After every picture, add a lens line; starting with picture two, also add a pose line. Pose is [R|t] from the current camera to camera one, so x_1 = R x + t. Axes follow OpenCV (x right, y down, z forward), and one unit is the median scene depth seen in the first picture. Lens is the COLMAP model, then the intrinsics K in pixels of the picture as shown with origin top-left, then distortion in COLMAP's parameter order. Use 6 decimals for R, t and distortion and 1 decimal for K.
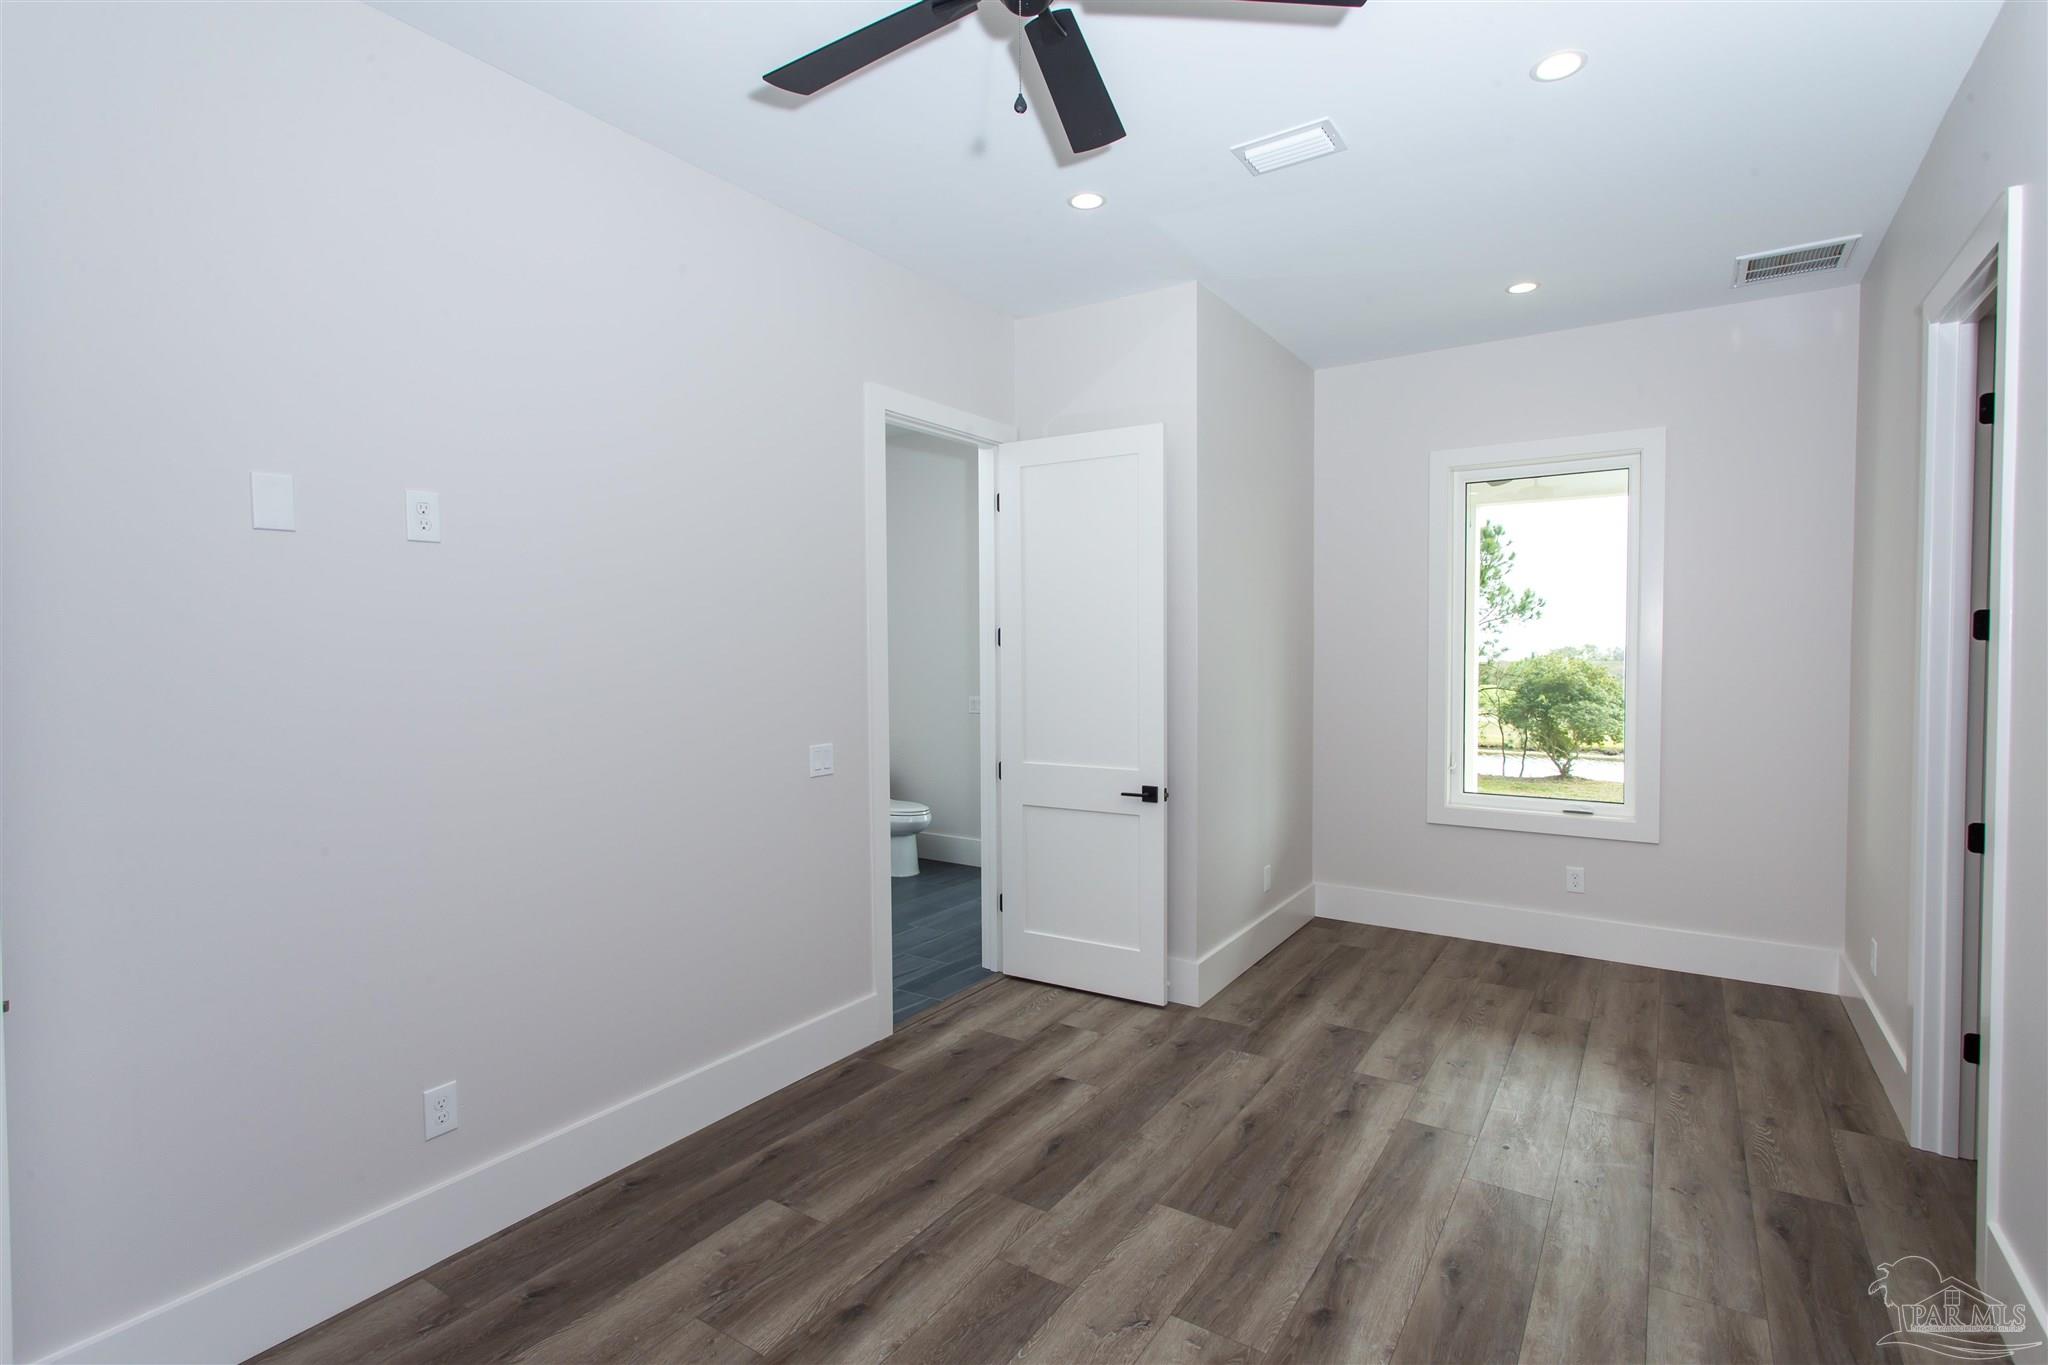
lens RADIAL K [[972.7, 0, 1024.0], [0, 972.7, 682.5], [0, 0, 1]] dist [0.002164, 0.000144]
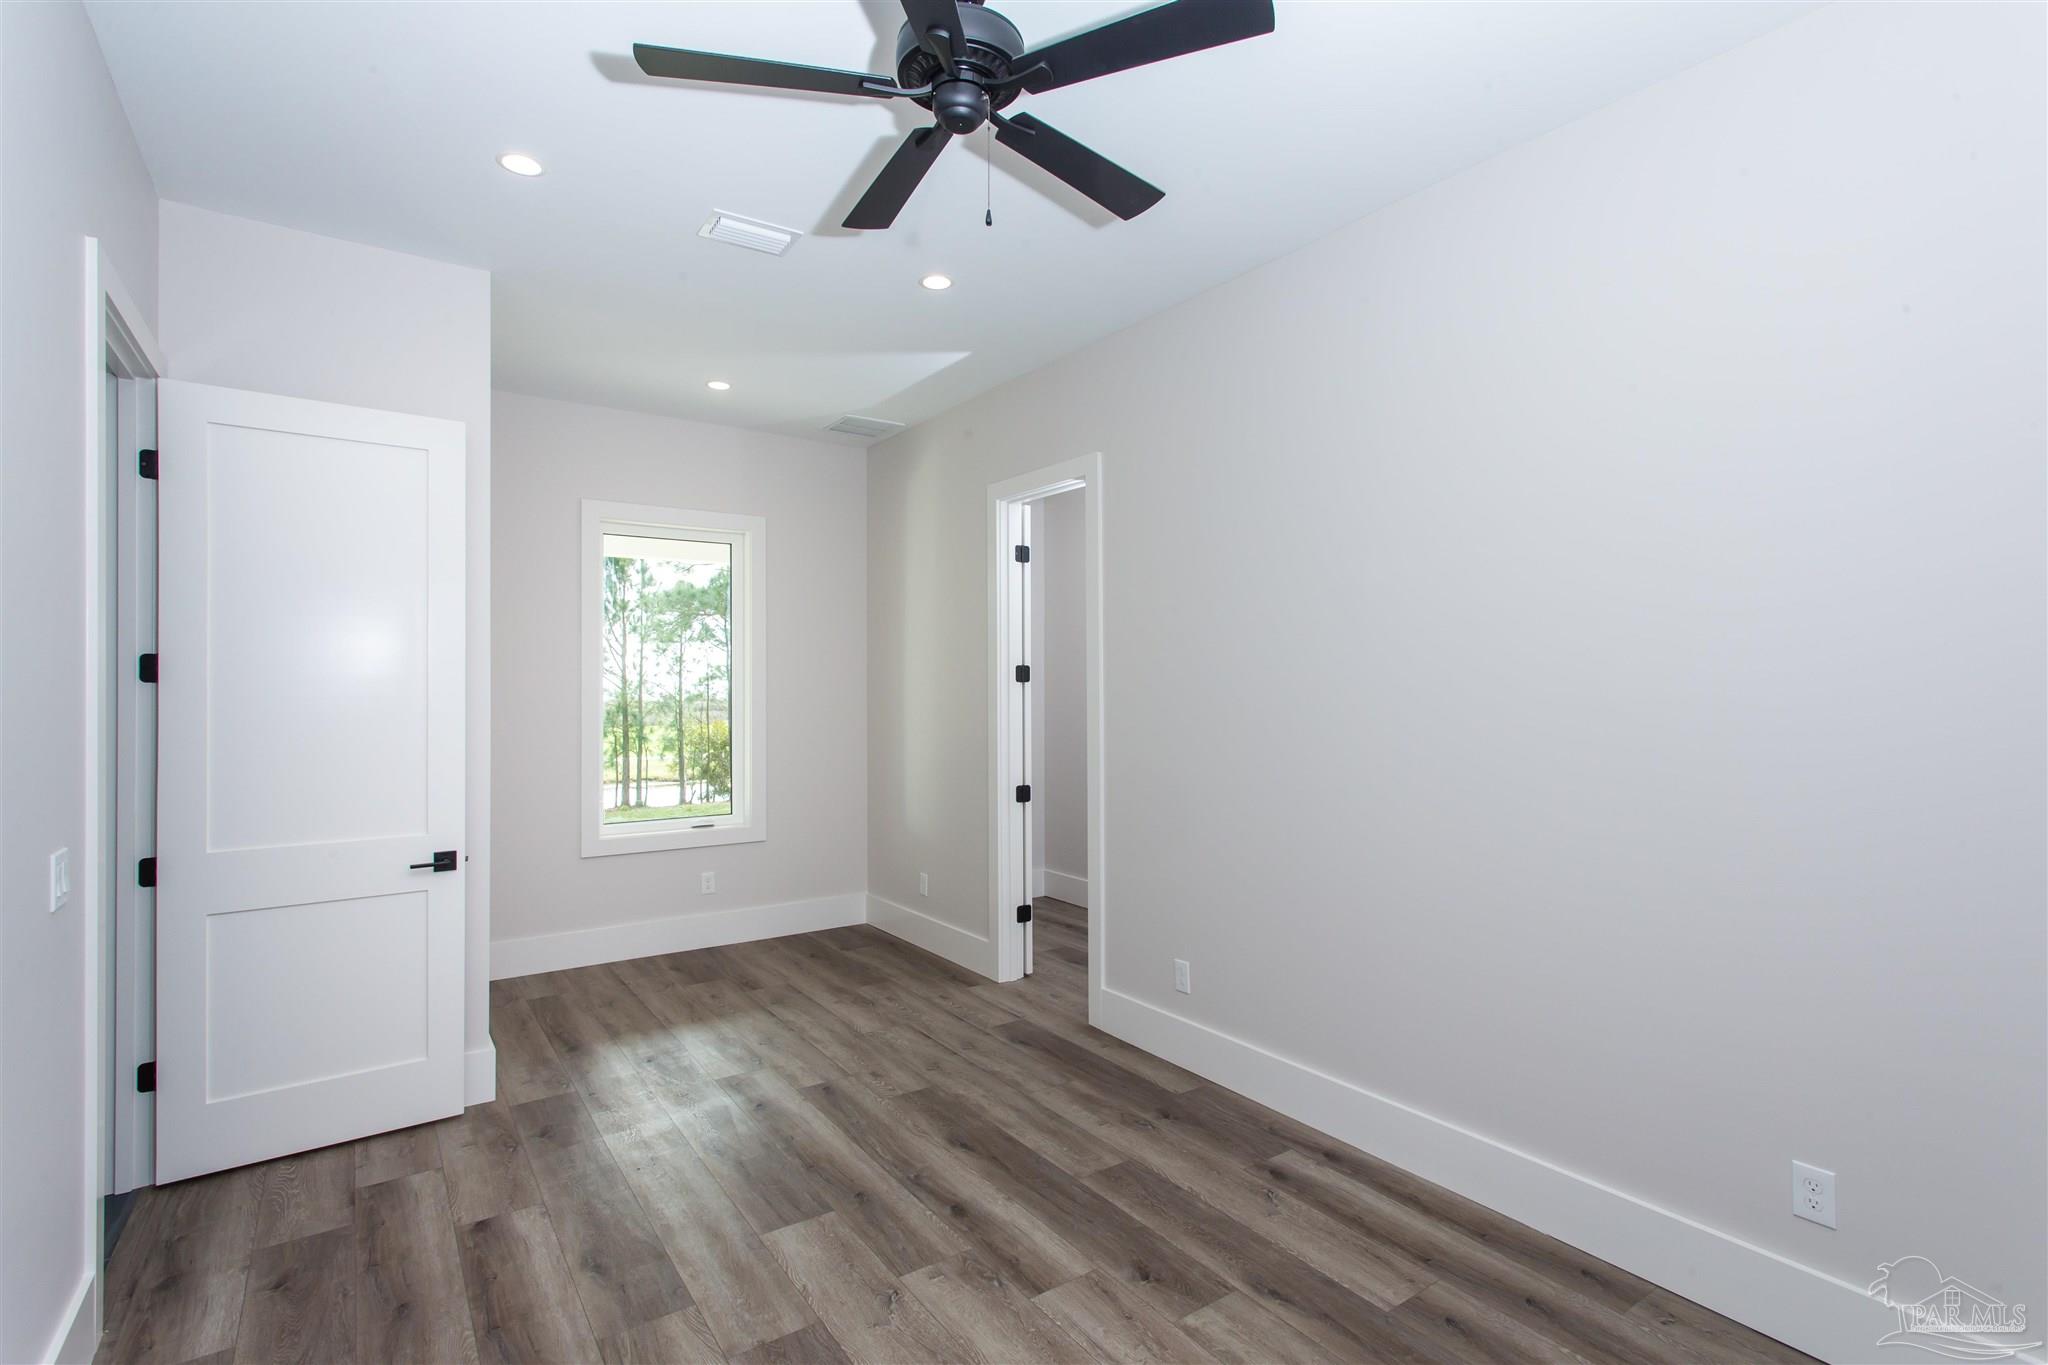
lens RADIAL K [[972.7, 0, 1024.0], [0, 972.7, 682.5], [0, 0, 1]] dist [0.002164, 0.000144]
pose [[0.360757, 0.009914, 0.932607, -0.476620], [0.030977, 0.999264, -0.022605, -0.002888], [-0.932145, 0.037044, 0.360185, 0.244560]]
